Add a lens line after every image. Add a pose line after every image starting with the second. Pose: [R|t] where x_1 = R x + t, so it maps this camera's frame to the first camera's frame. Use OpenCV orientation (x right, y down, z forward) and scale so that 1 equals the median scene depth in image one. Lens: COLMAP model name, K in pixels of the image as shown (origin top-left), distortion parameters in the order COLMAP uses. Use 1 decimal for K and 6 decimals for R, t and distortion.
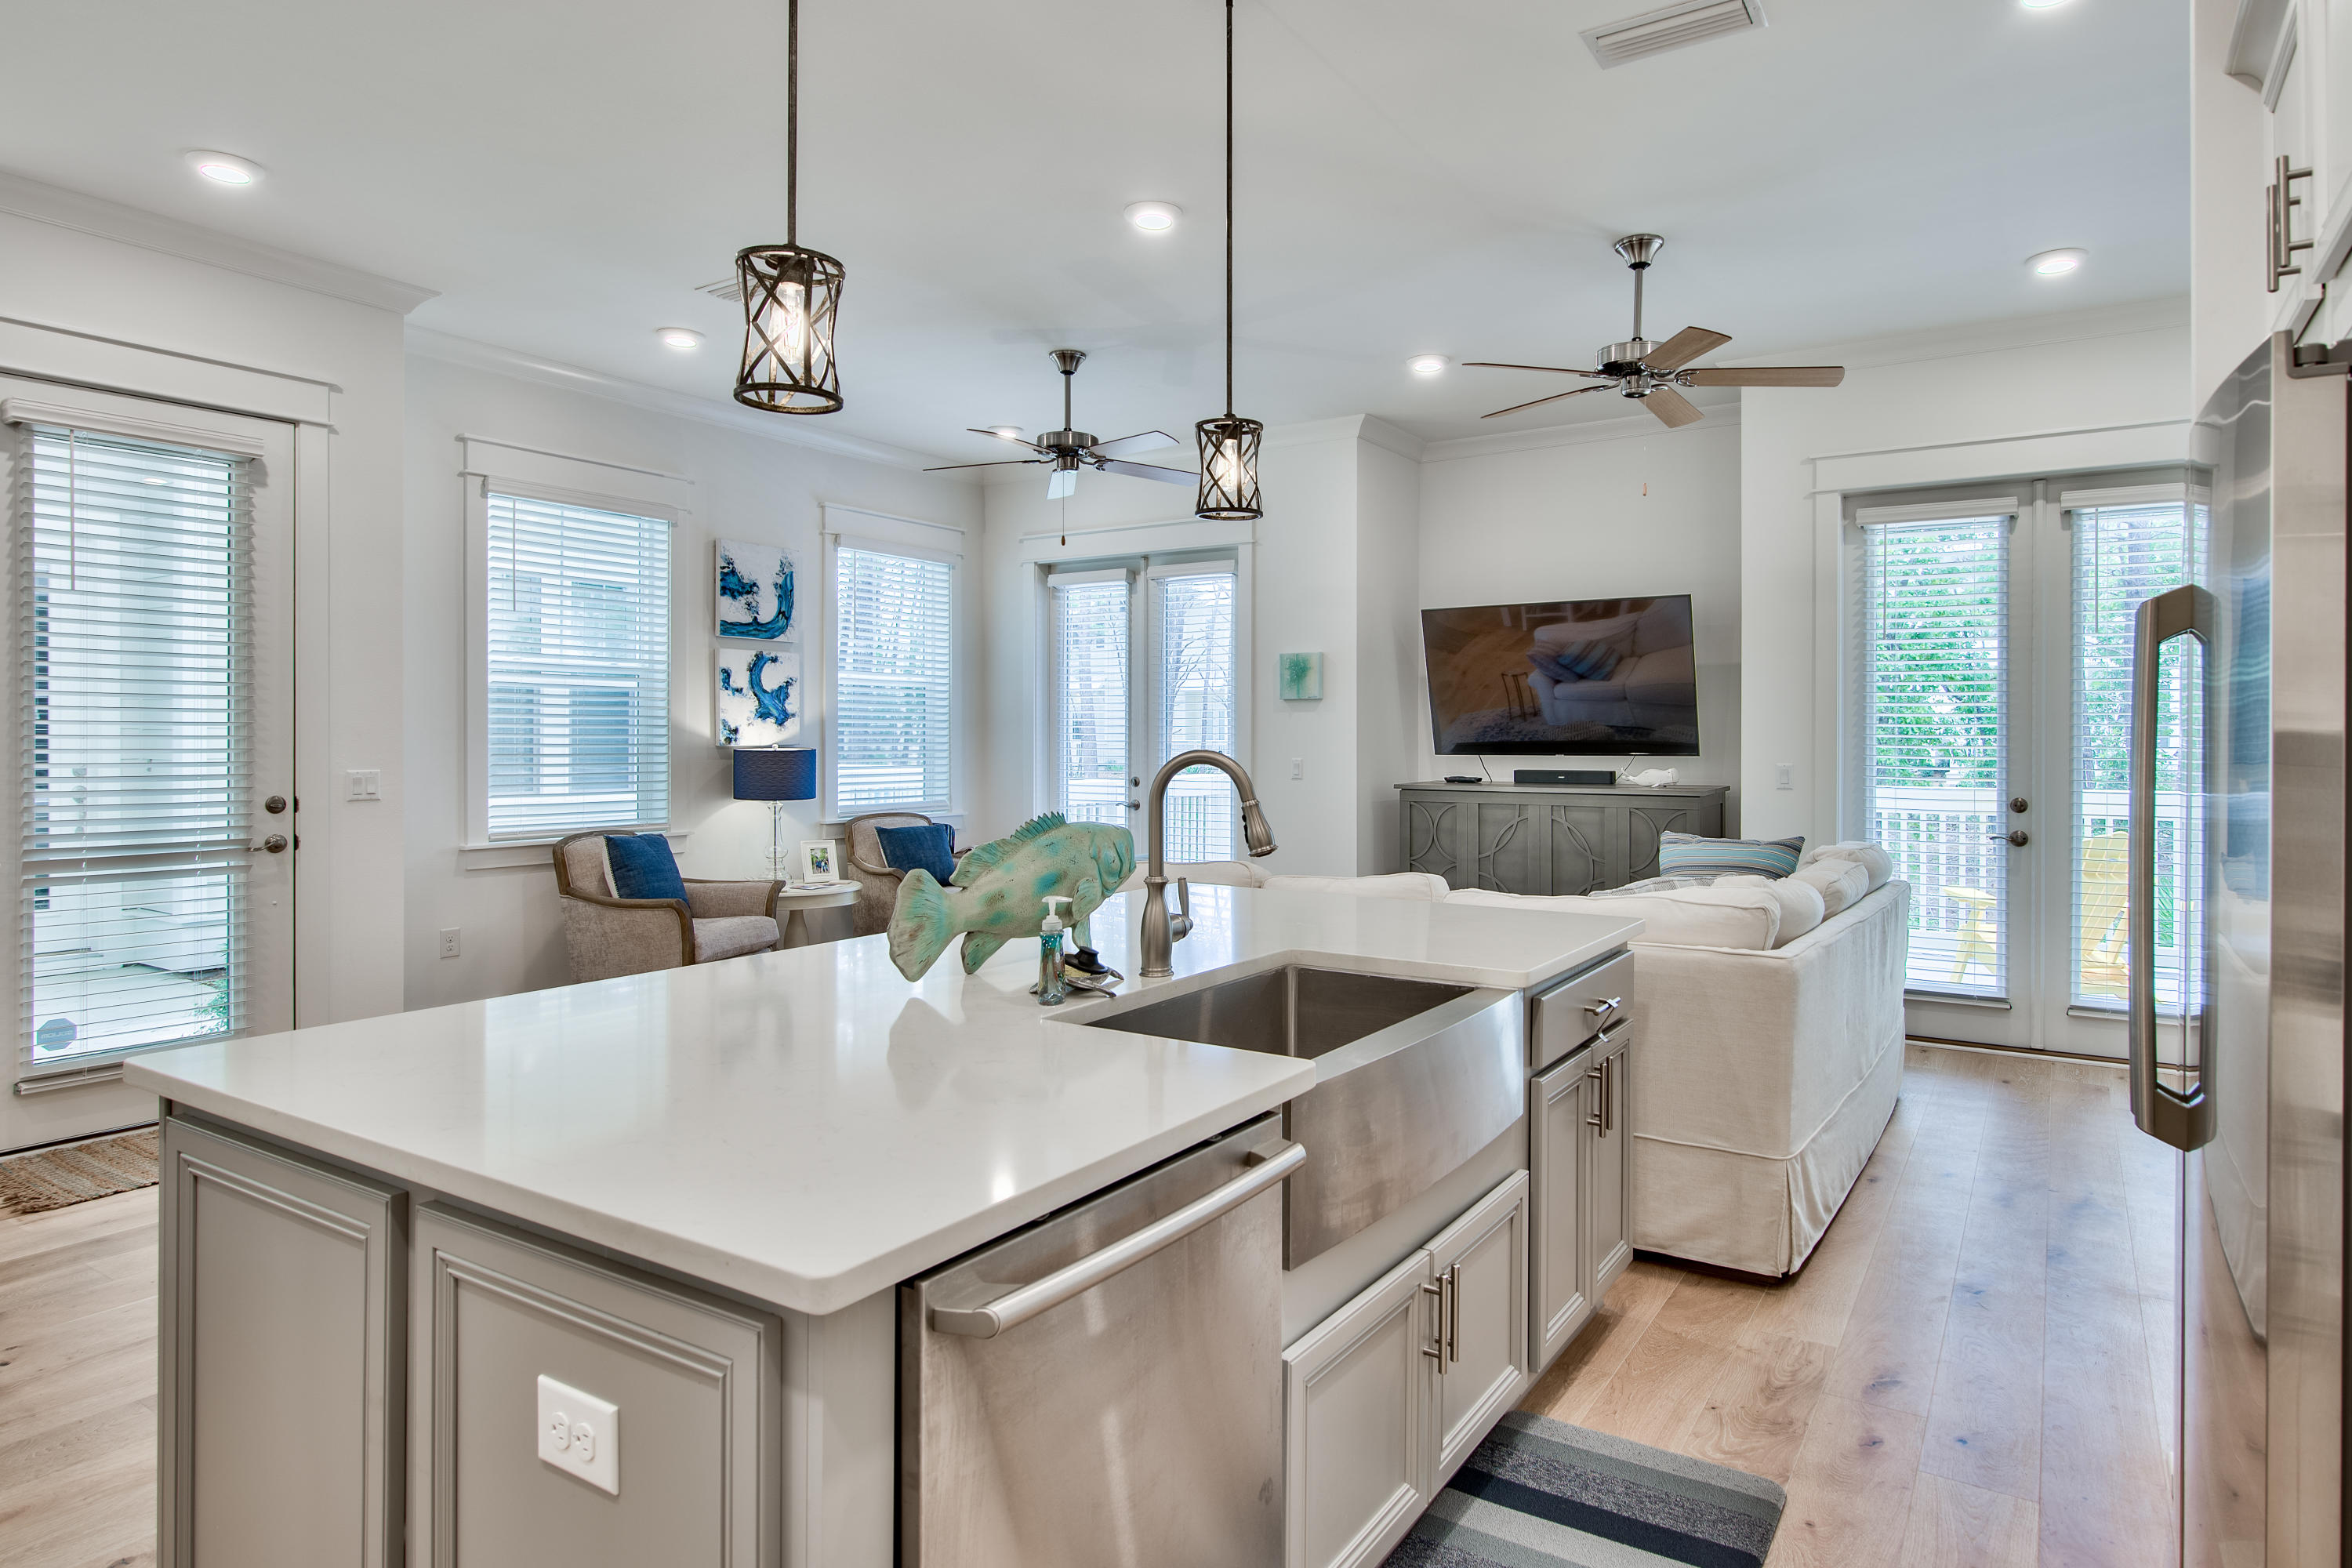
lens RADIAL K [[1317.2, 0, 1249.7], [0, 1317.2, 744.7], [0, 0, 1]] dist [0.004617, 0.001528]
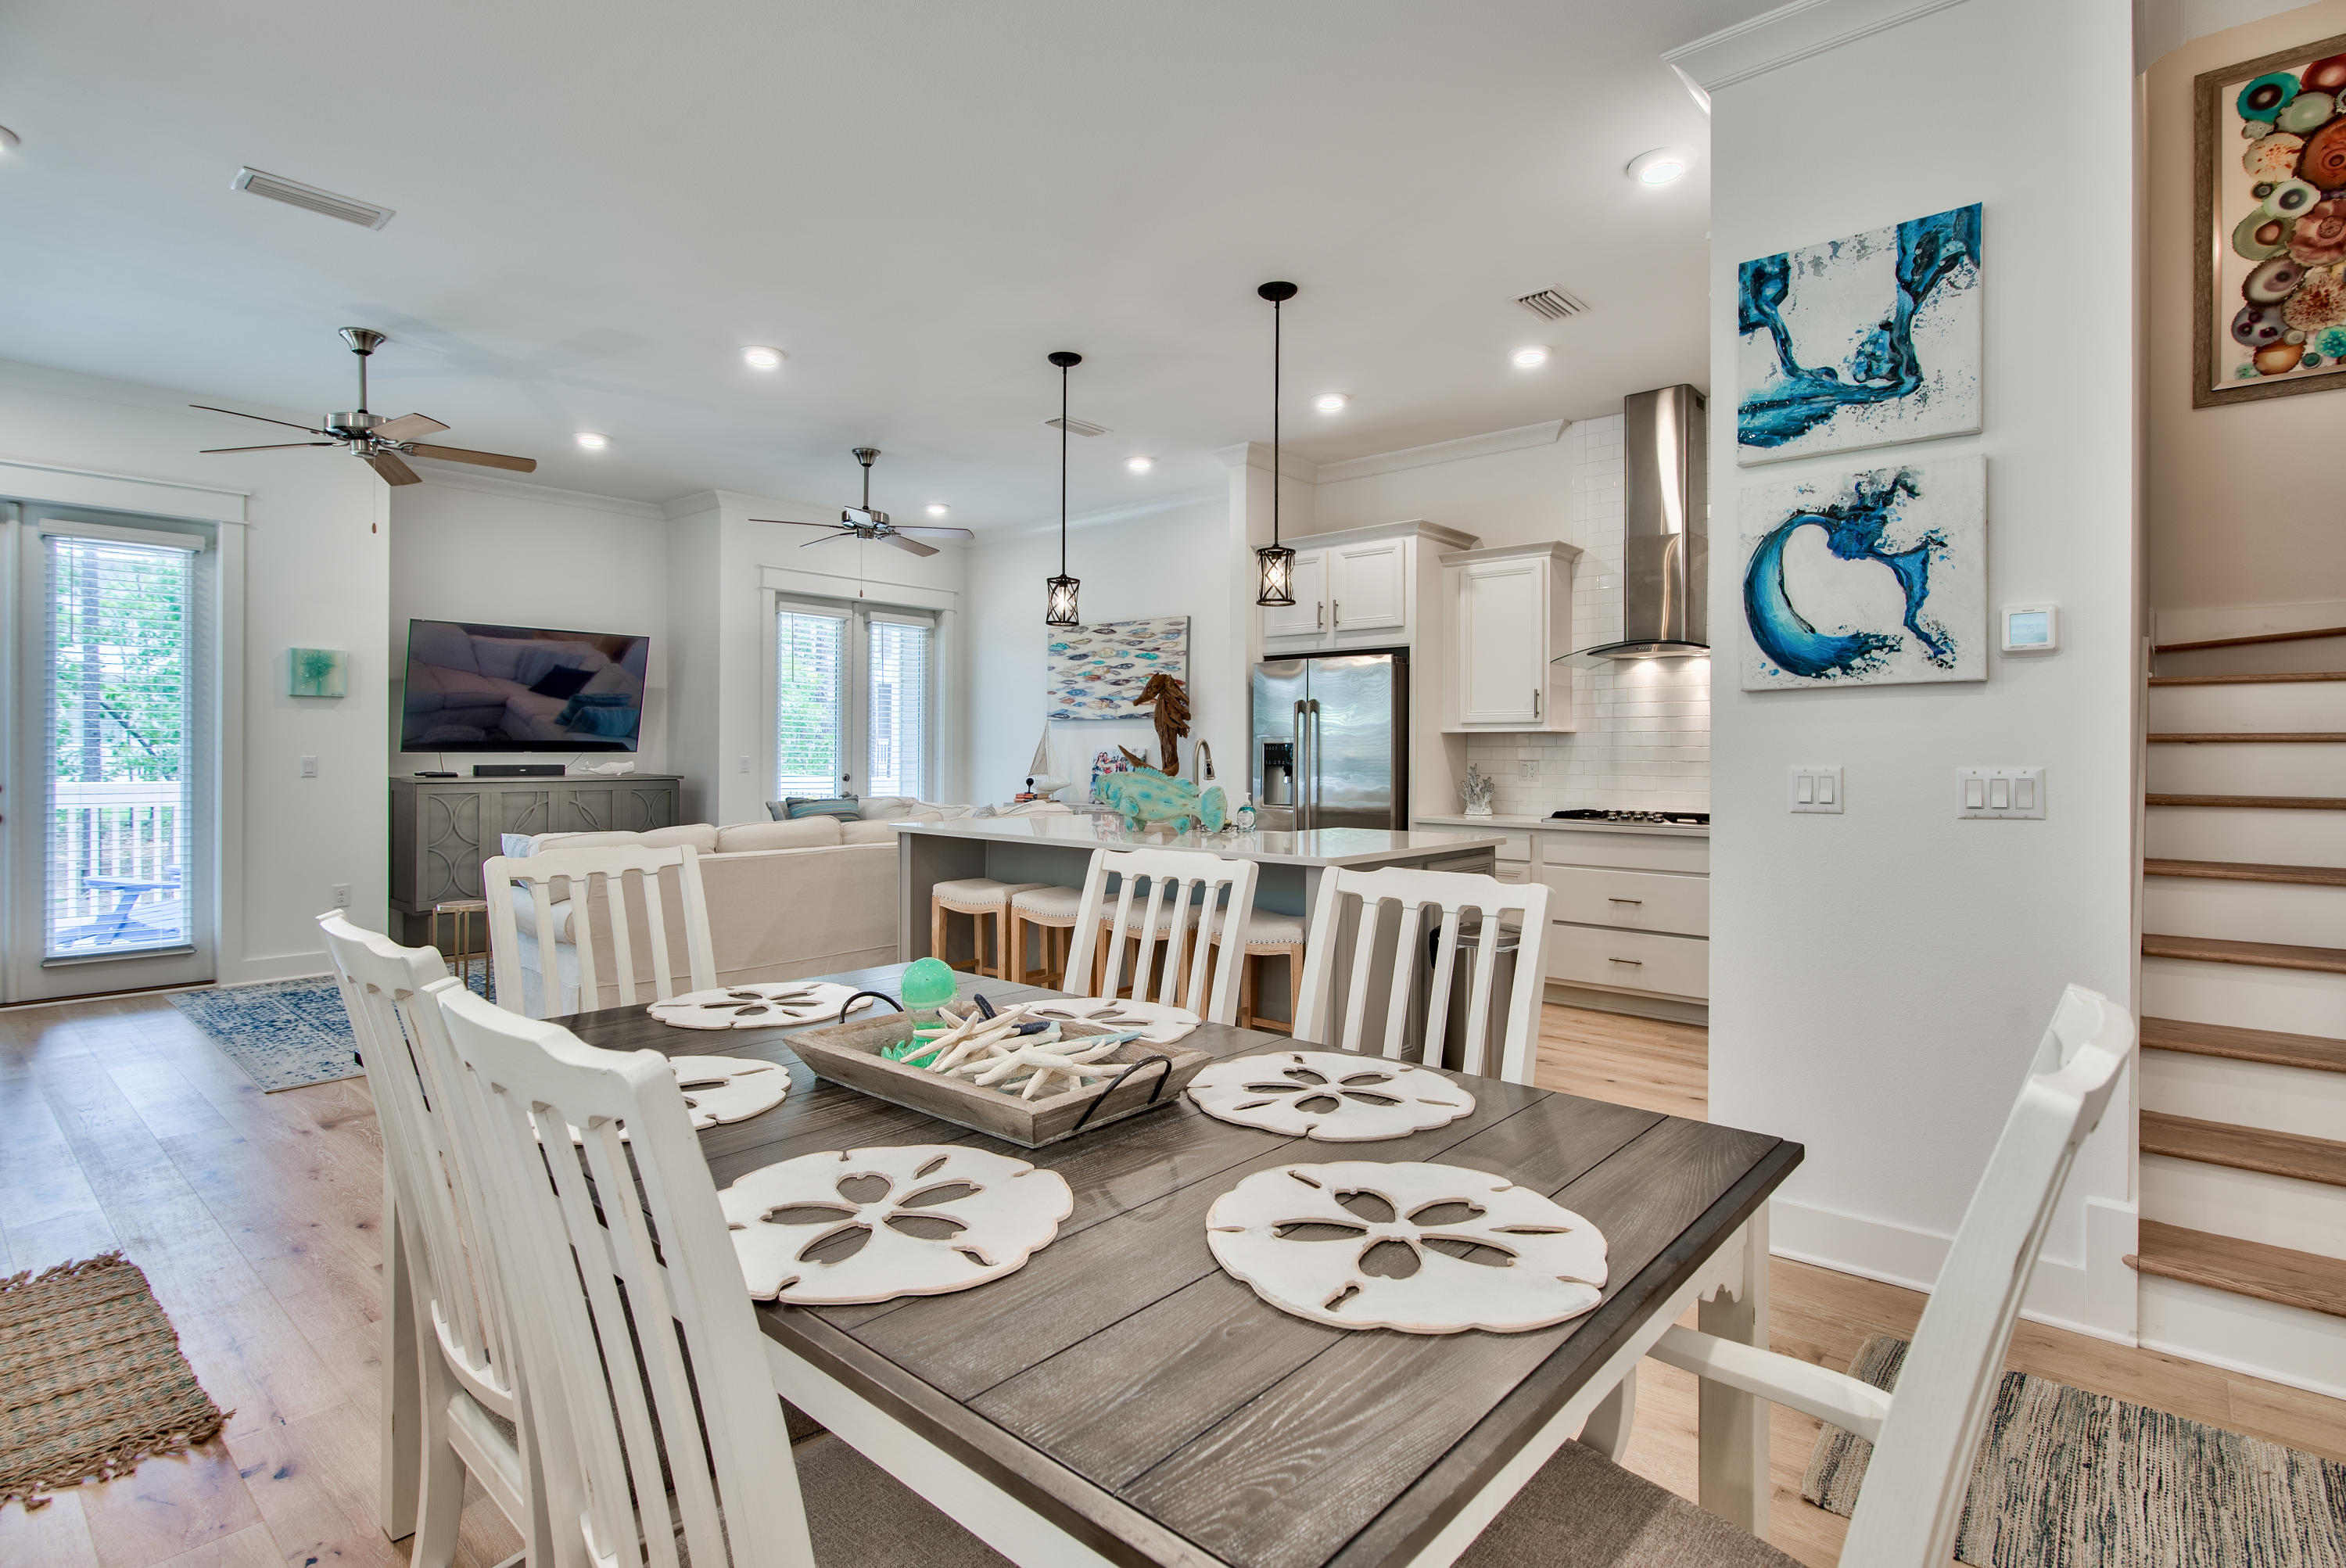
lens RADIAL K [[1144.7, 0, 1167.7], [0, 1144.7, 752.4], [0, 0, 1]] dist [0.004063, 0.000346]
pose [[0.168231, 0.000354, 0.985748, -0.738516], [0.002967, 0.999995, -0.000865, 0.011100], [-0.985743, 0.003070, 0.168229, 0.236339]]
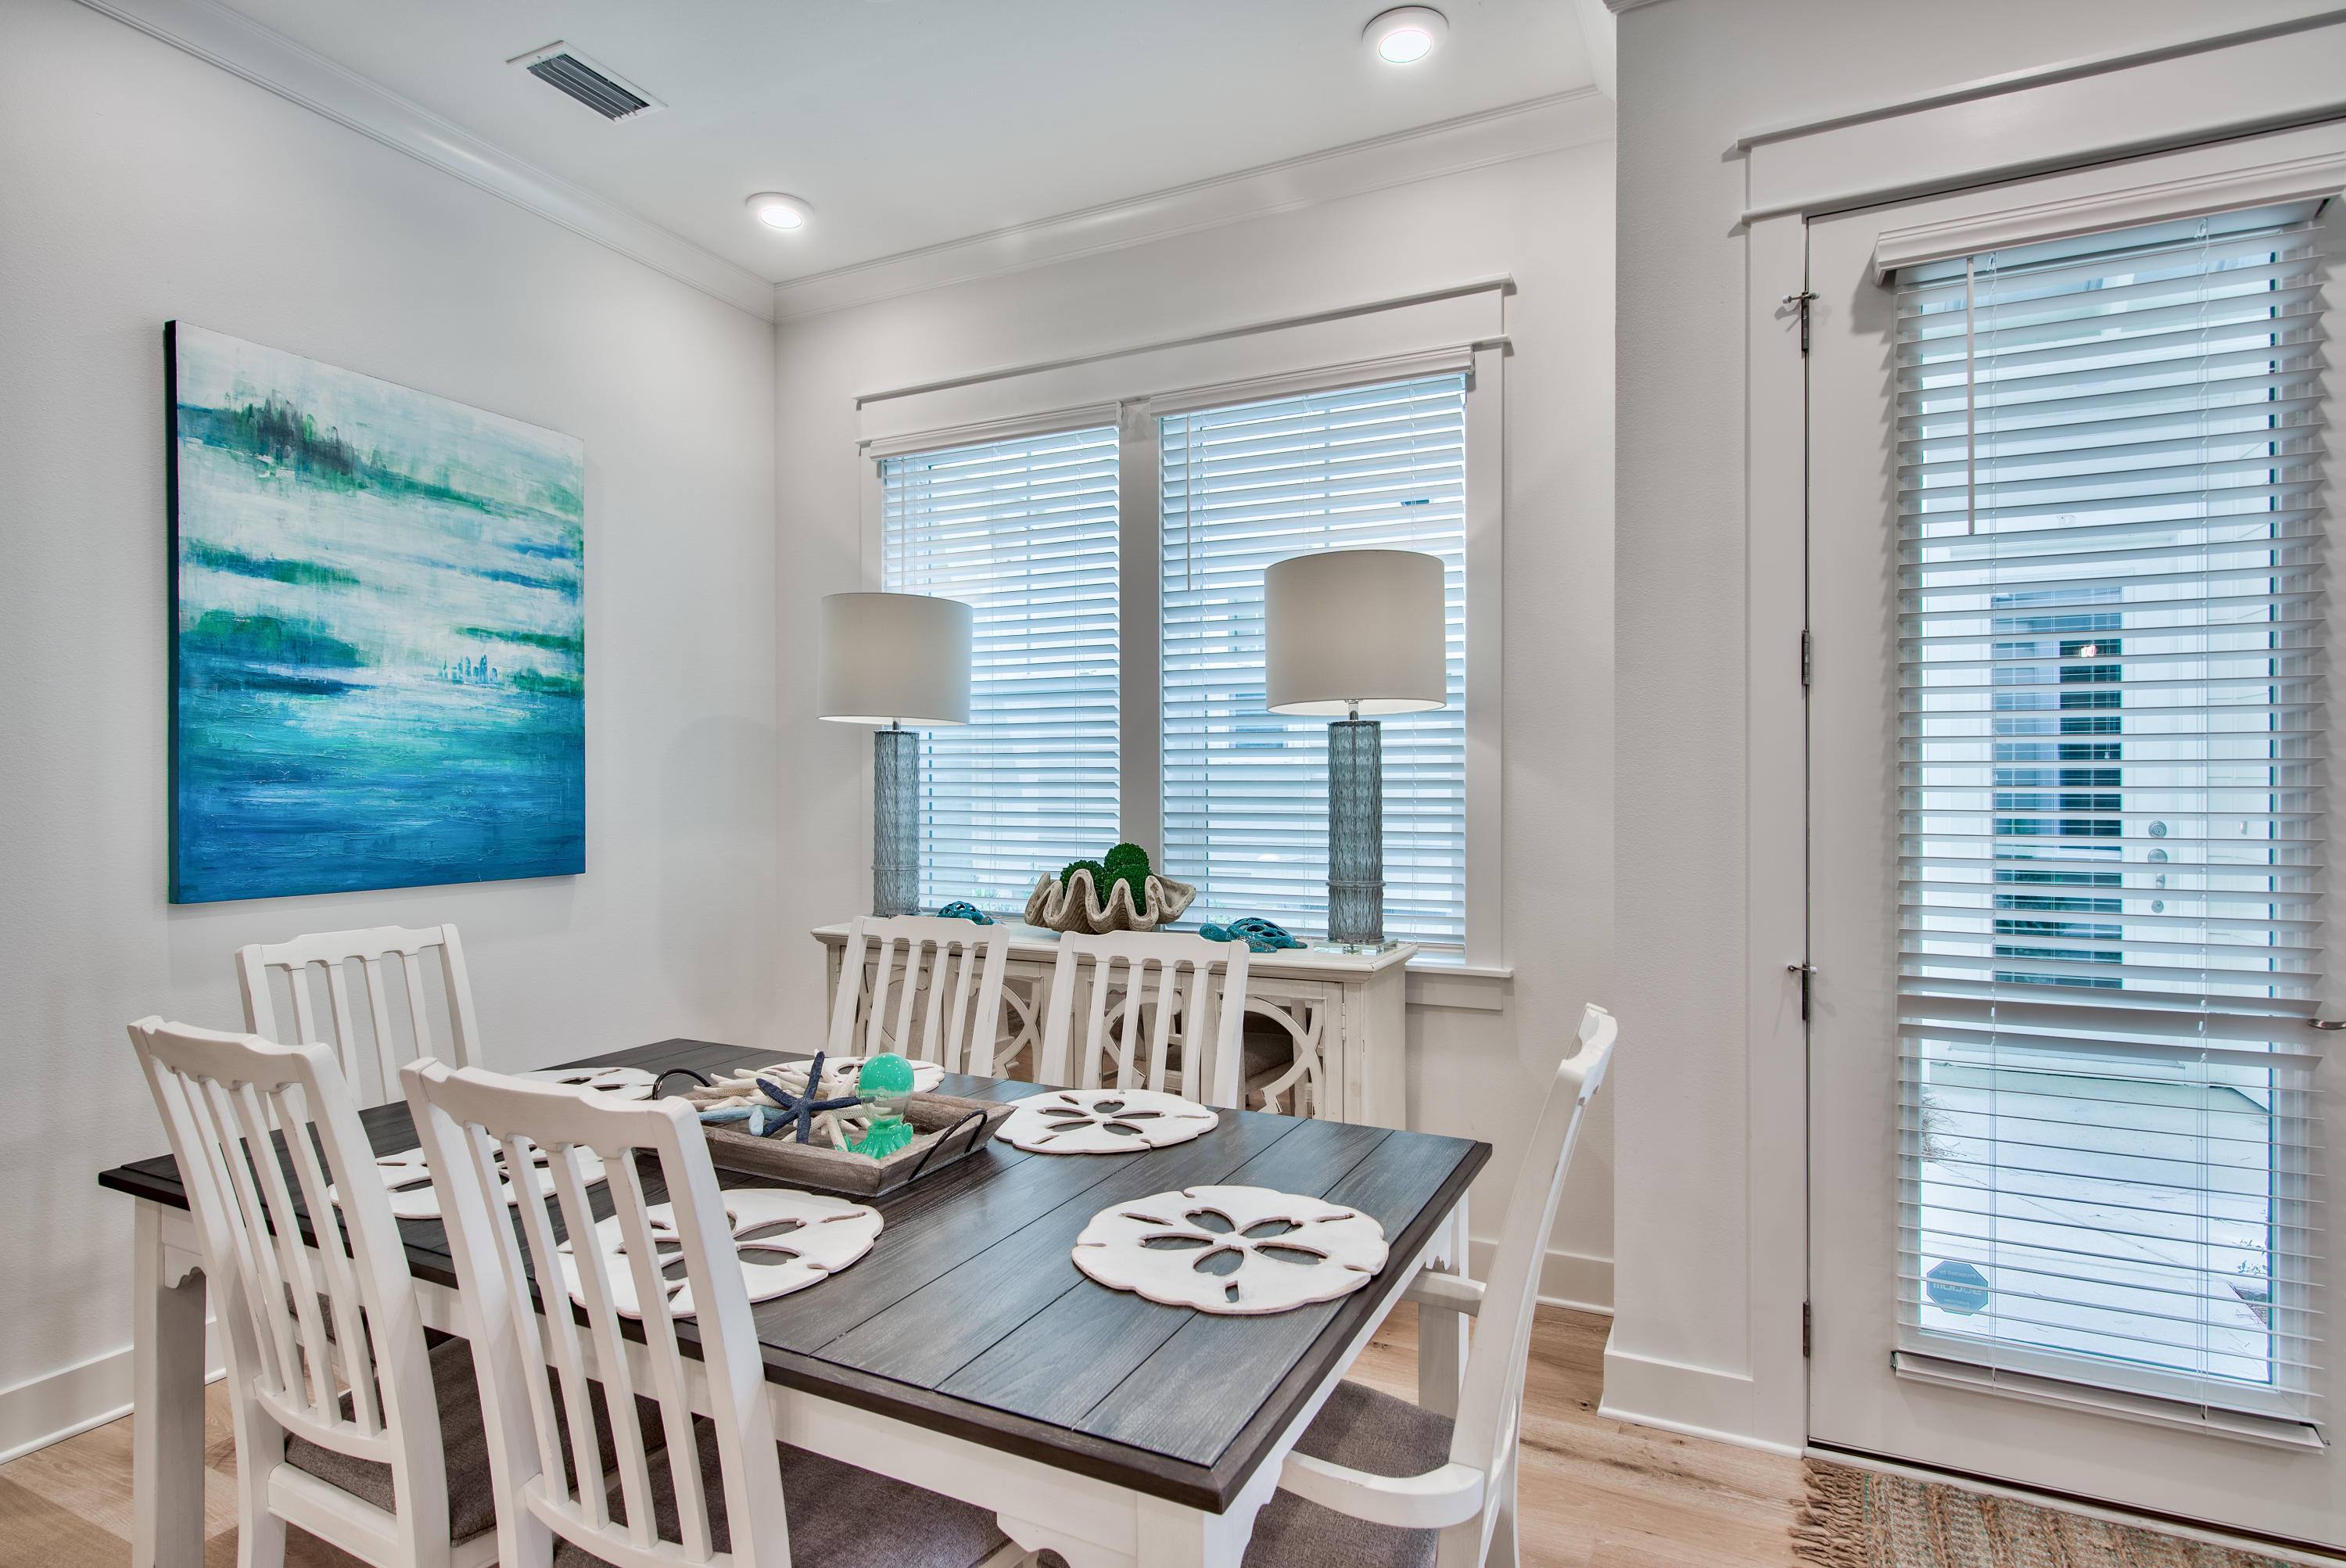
lens RADIAL K [[1213.5, 0, 1173.0], [0, 1213.5, 784.0], [0, 0, 1]] dist [0.000495, -0.000468]
pose [[0.101956, -0.004678, -0.994778, -0.238662], [-0.003729, 0.999980, -0.005085, -0.002839], [0.994782, 0.004228, 0.101937, 0.358807]]
